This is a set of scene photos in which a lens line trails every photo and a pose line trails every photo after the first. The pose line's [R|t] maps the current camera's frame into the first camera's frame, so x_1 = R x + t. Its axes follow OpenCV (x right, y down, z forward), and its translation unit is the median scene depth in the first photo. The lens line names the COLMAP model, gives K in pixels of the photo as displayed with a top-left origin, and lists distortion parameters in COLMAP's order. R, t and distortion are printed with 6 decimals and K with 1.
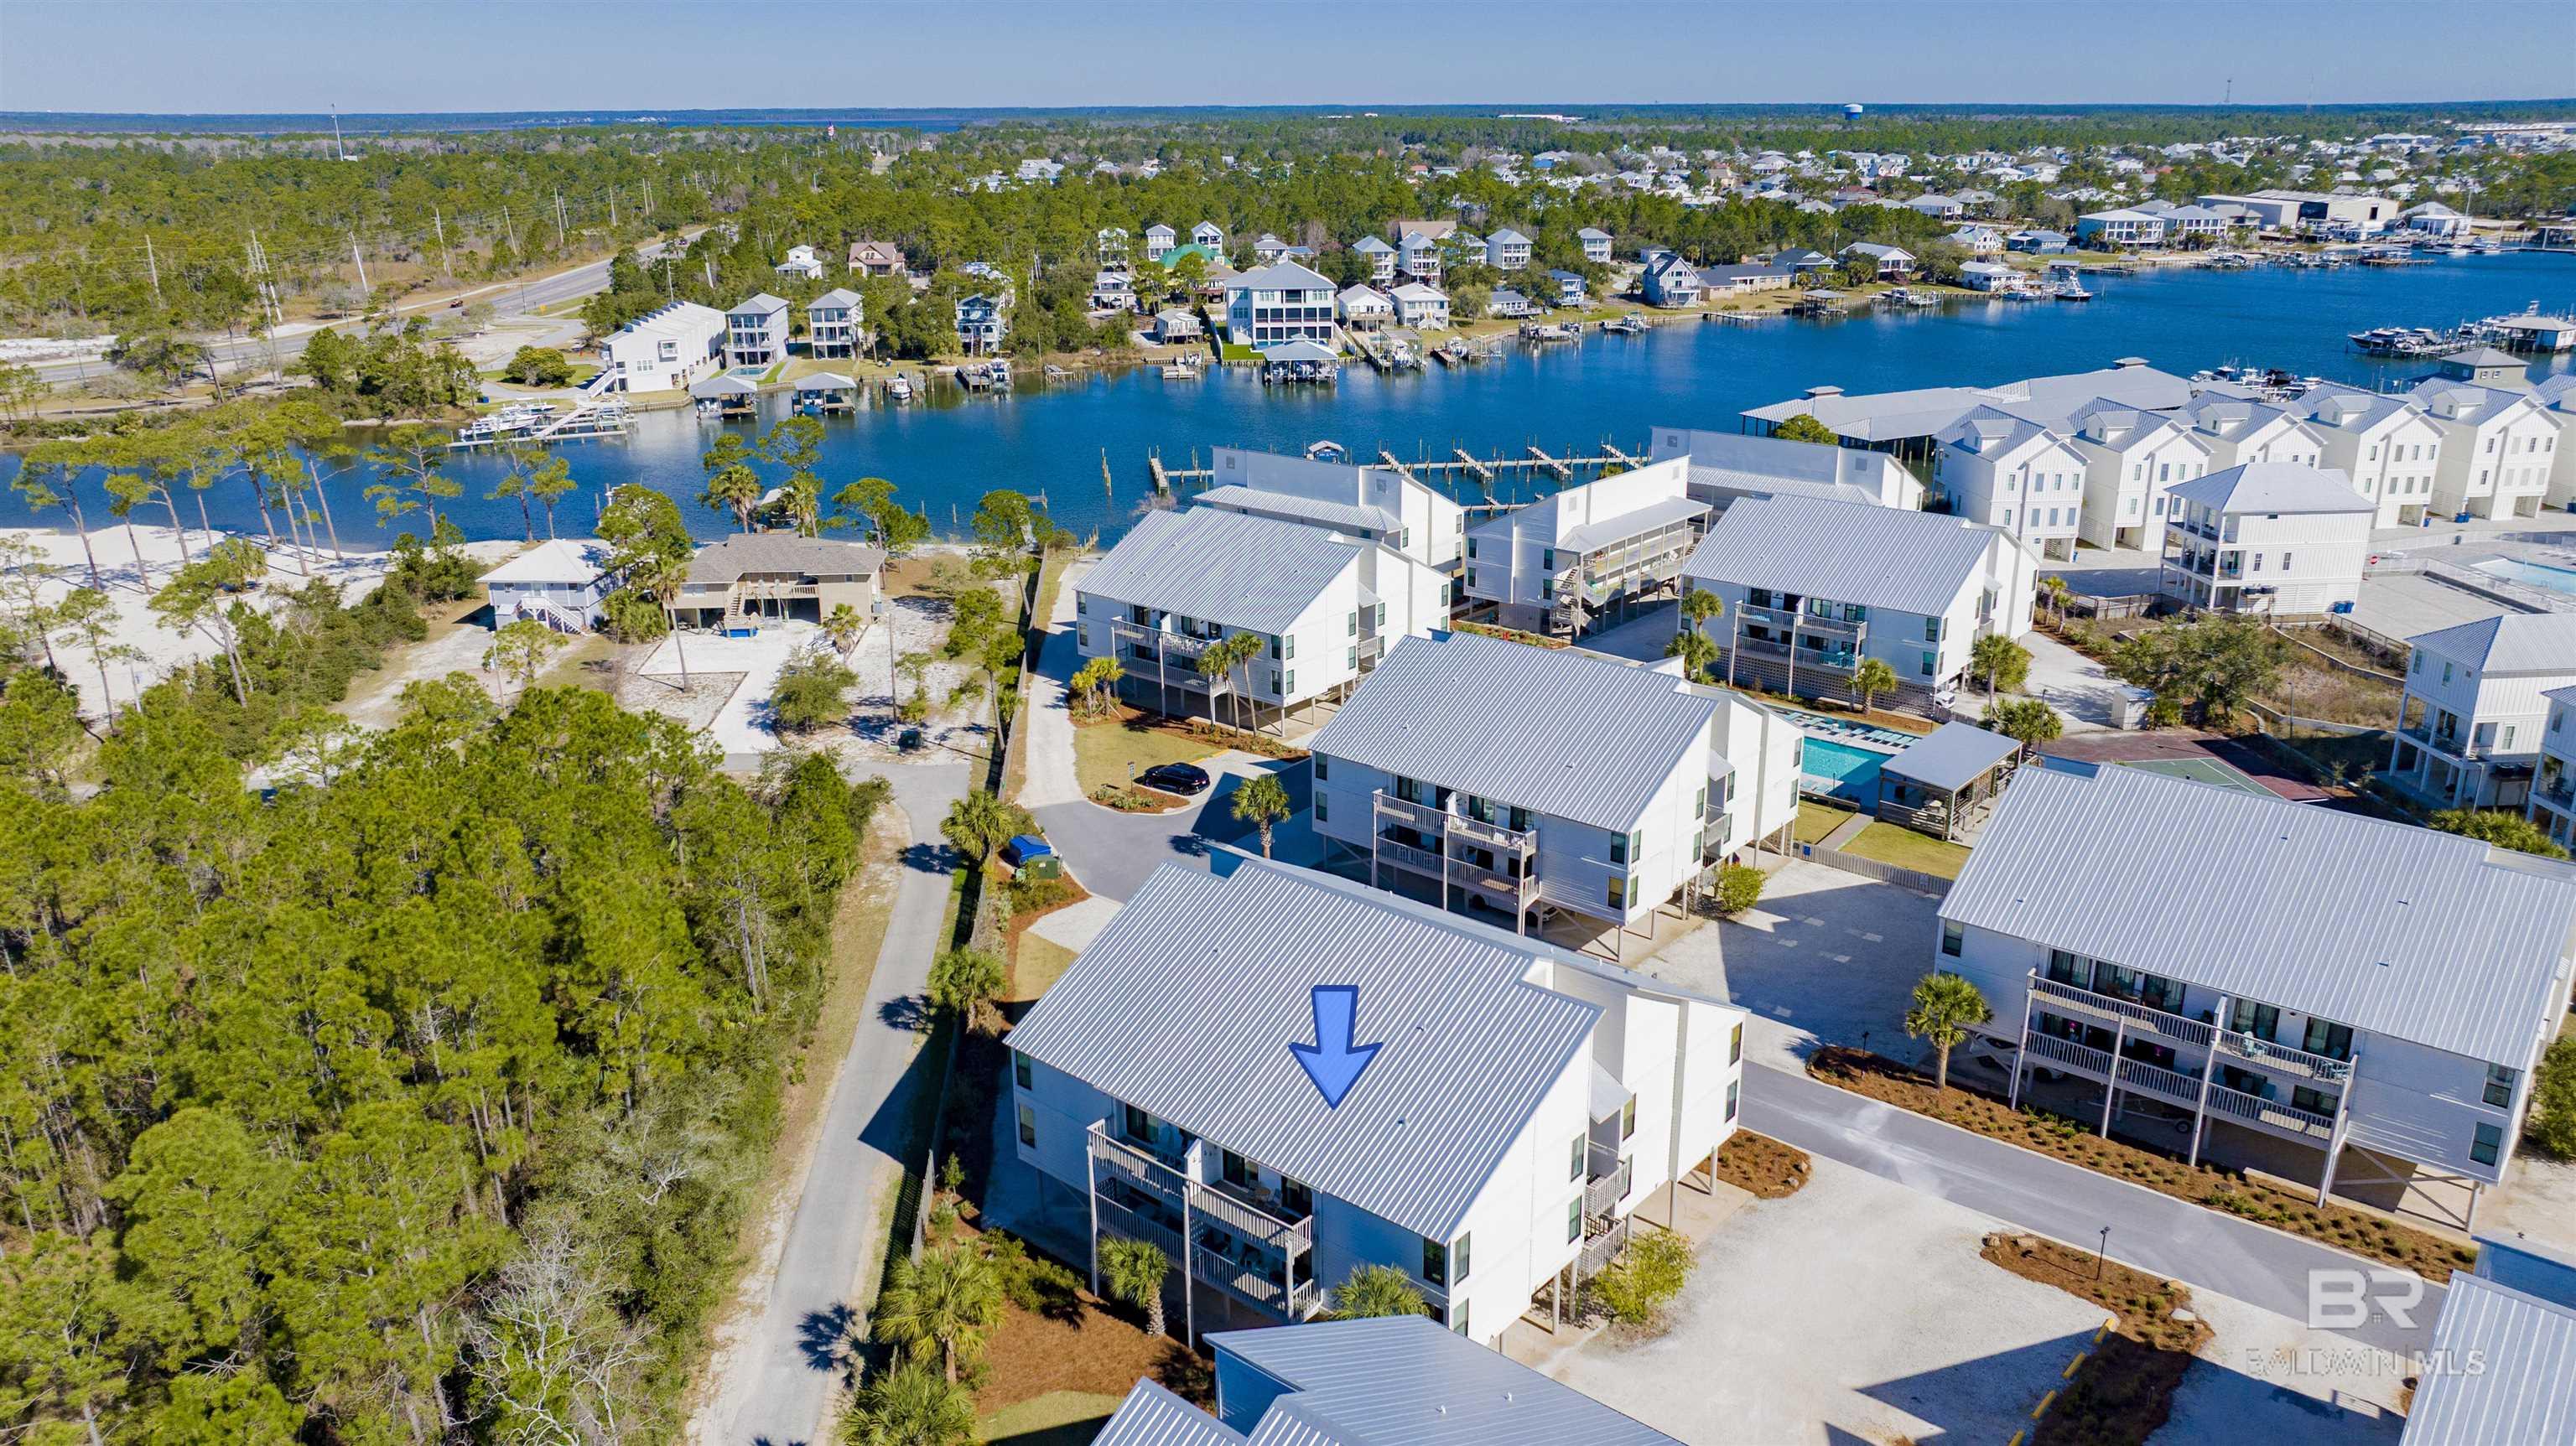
lens RADIAL K [[1836.3, 0, 1288.0], [0, 1836.3, 723.0], [0, 0, 1]] dist [-0.030750, 0.003913]
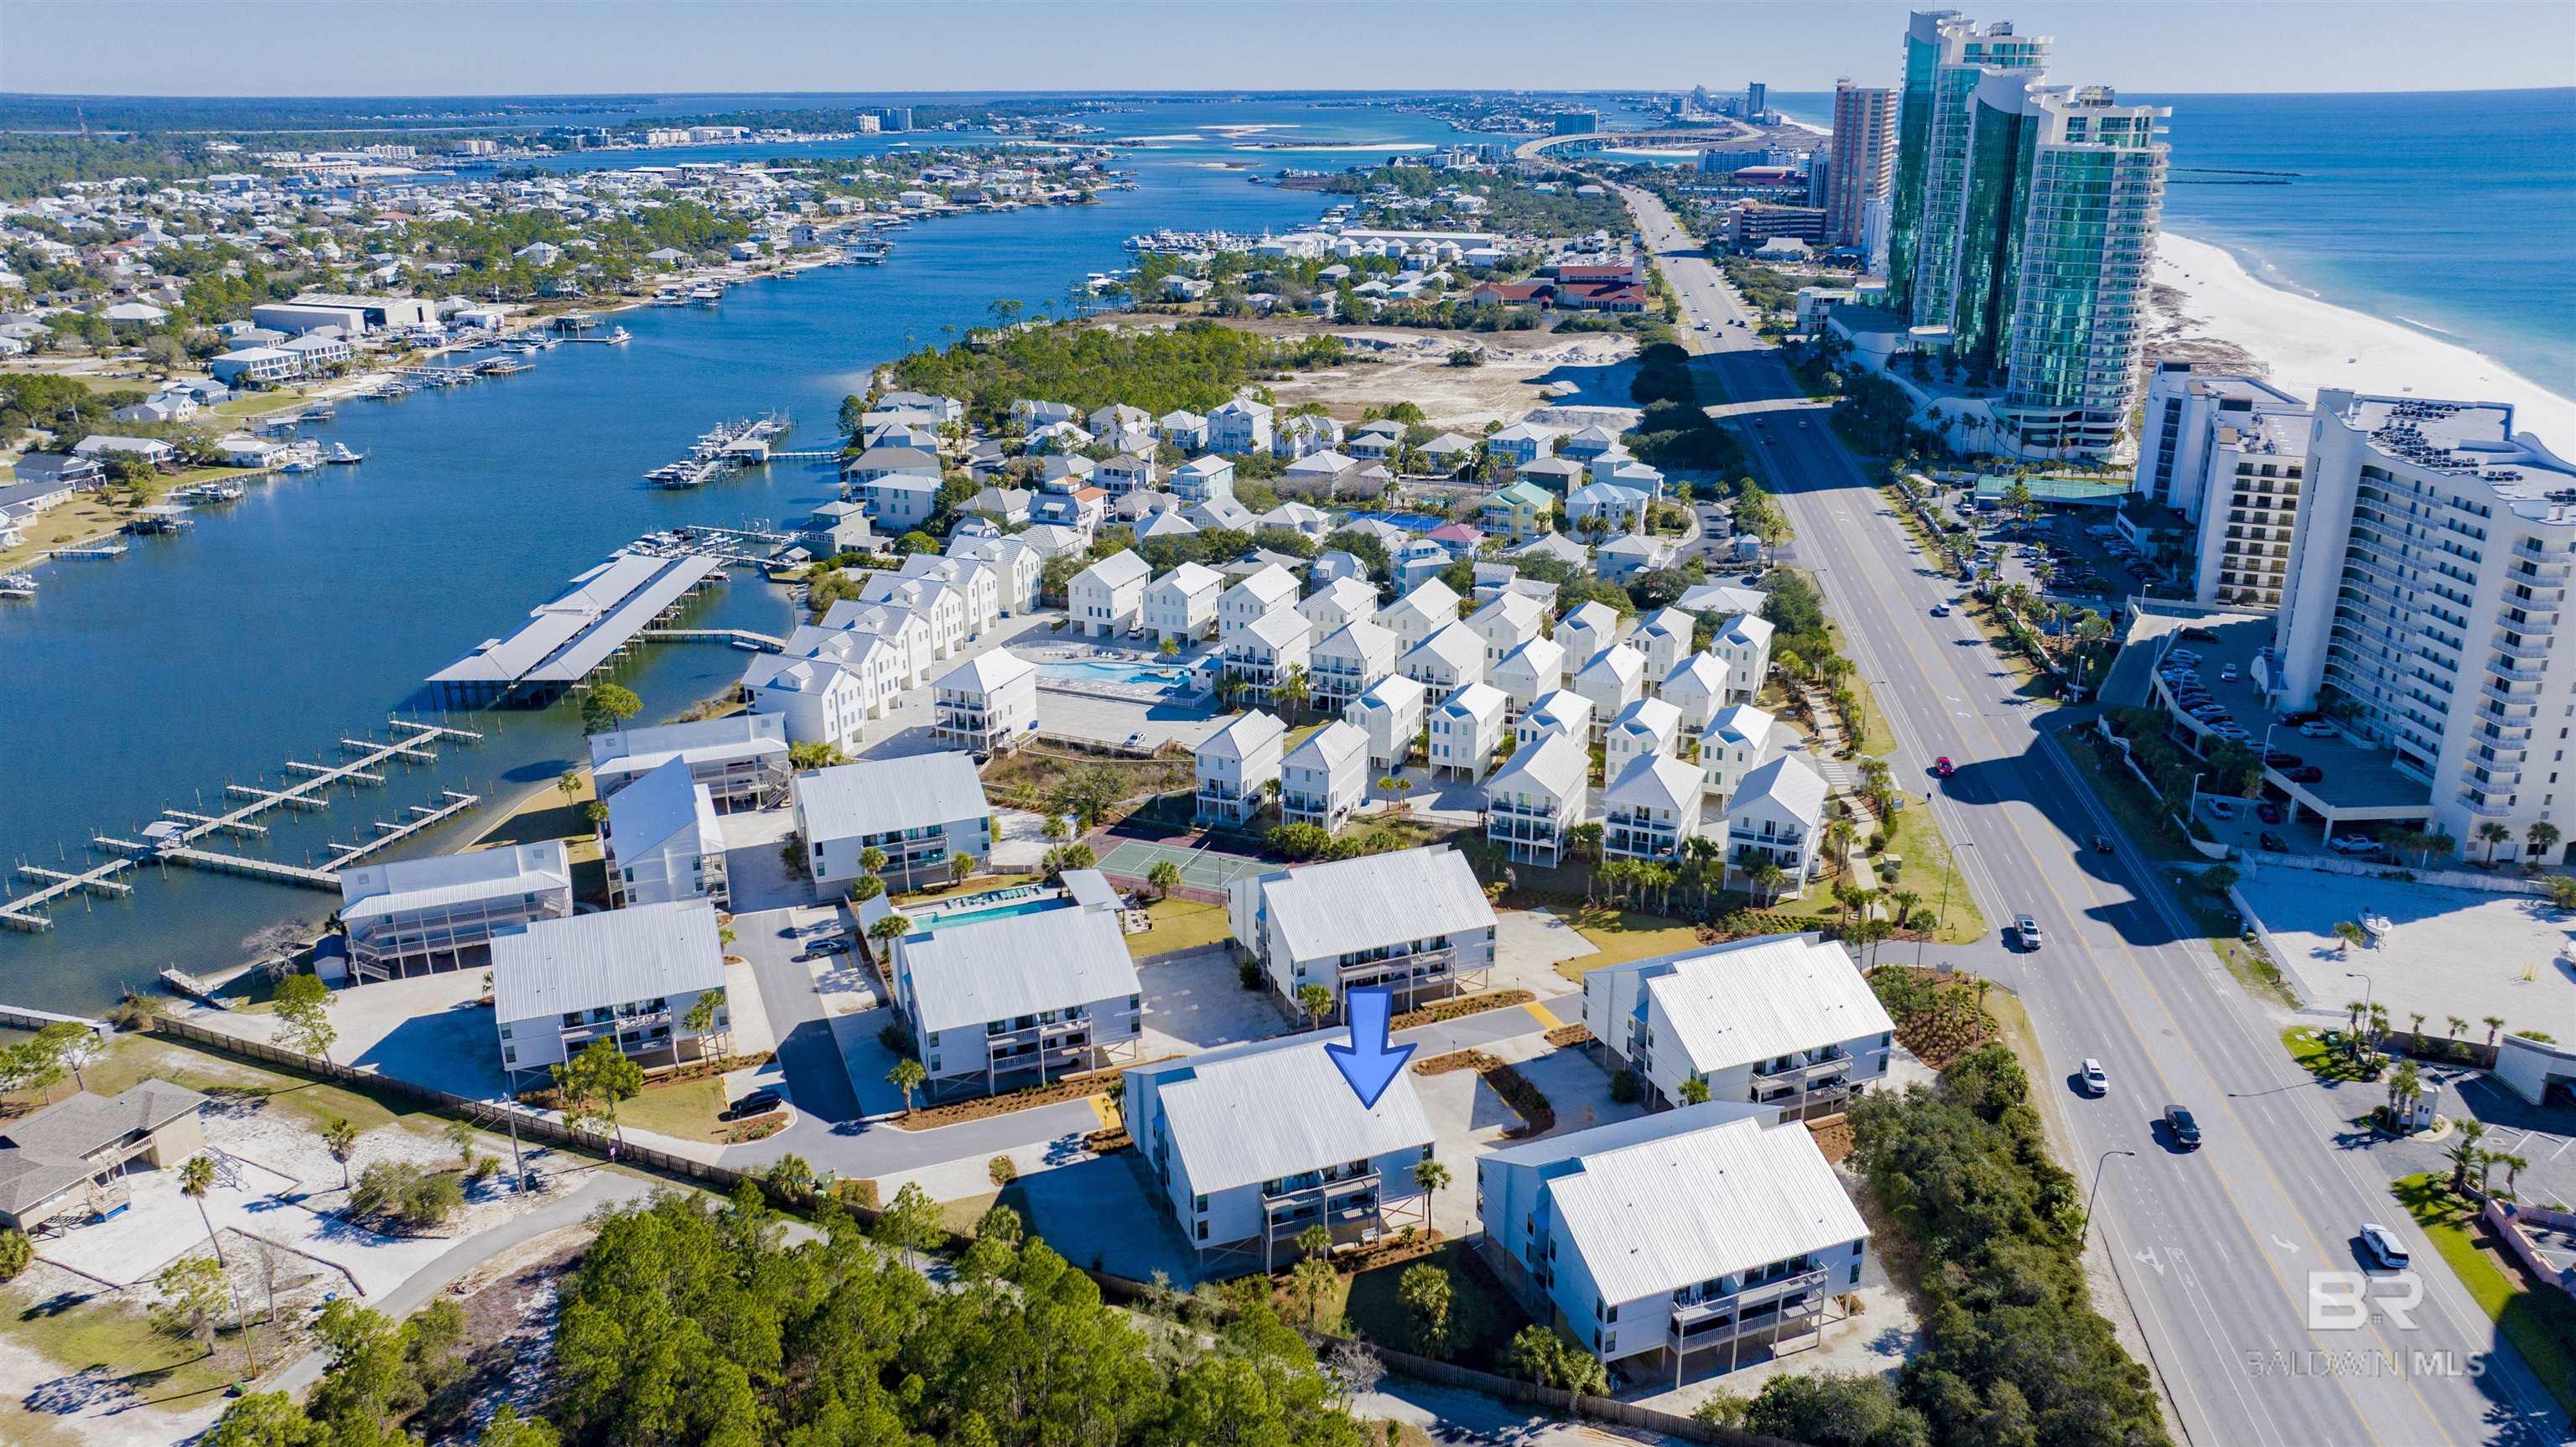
lens RADIAL K [[1792.1, 0, 1288.0], [0, 1792.1, 723.5], [0, 0, 1]] dist [-0.024093, -0.008015]
pose [[0.474909, -0.288395, 0.831439, -0.832403], [0.285564, 0.944157, 0.164381, -0.320403], [-0.832415, 0.159363, 0.530743, -0.115979]]
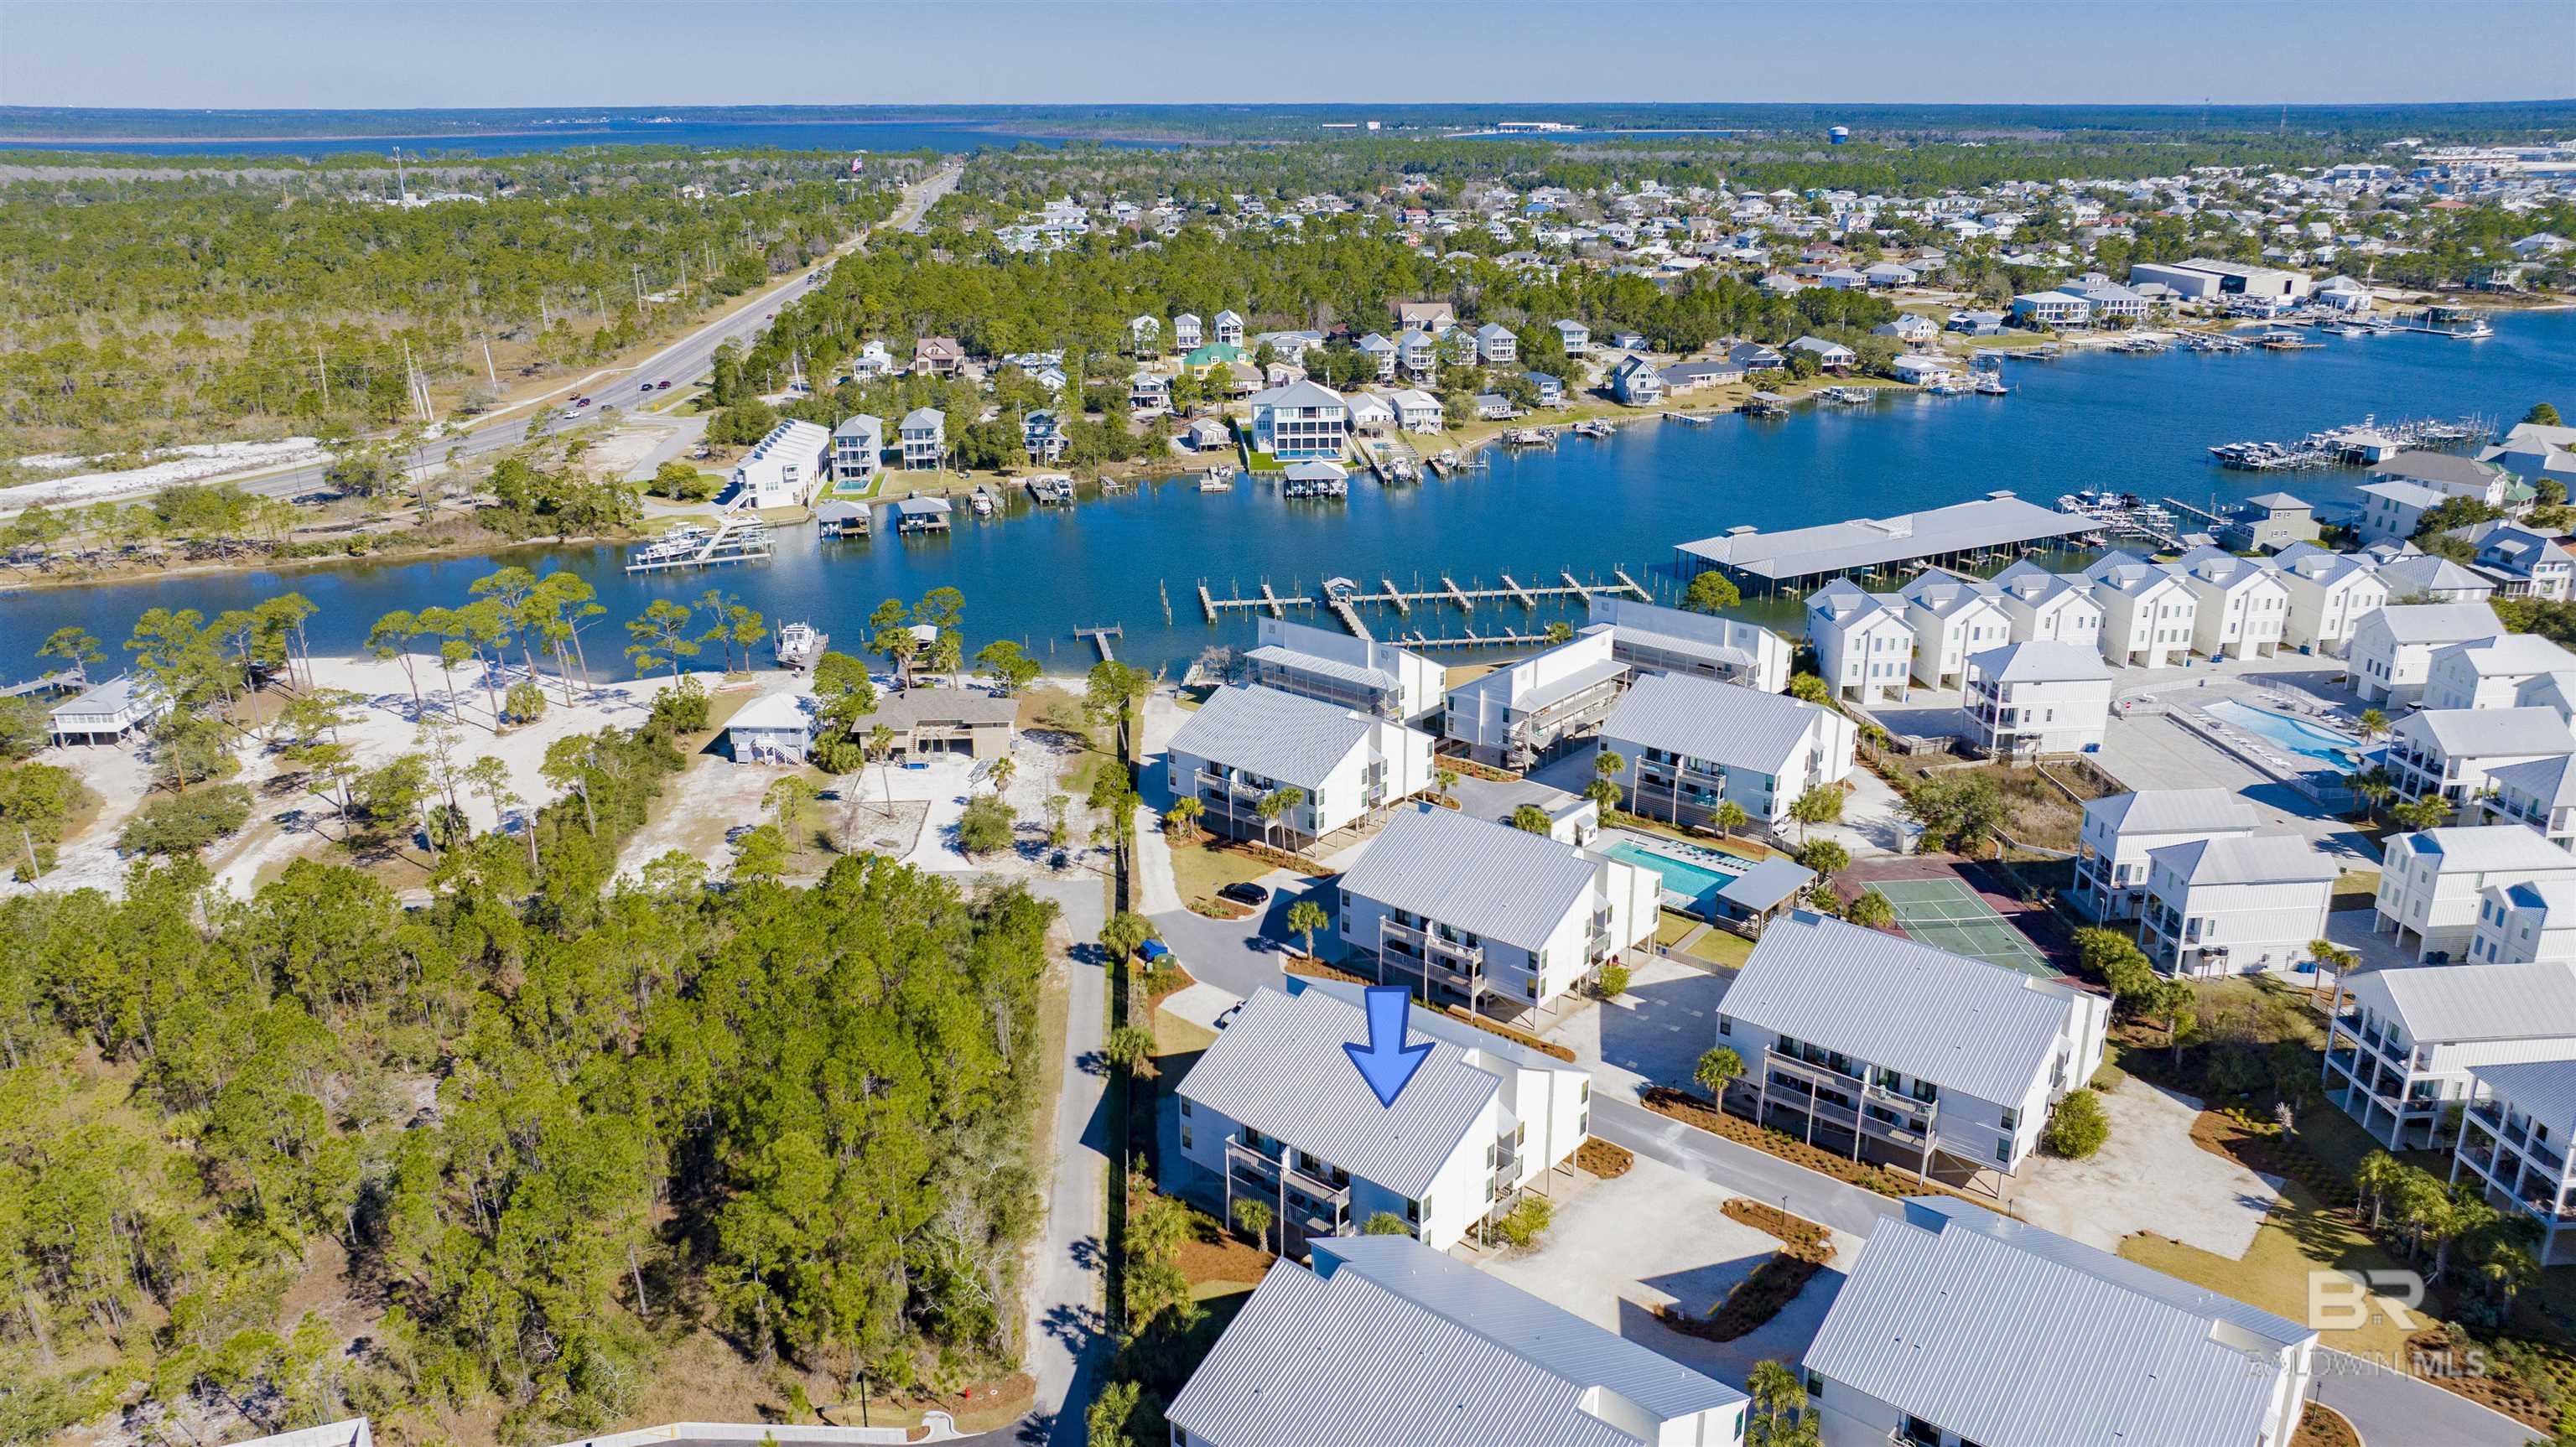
lens RADIAL K [[1792.1, 0, 1288.0], [0, 1792.1, 723.5], [0, 0, 1]] dist [-0.024093, -0.008015]
pose [[0.999995, 0.002675, -0.001380, -0.022438], [-0.002669, 0.999988, 0.004168, -0.100018], [0.001391, -0.004164, 0.999990, -0.389649]]
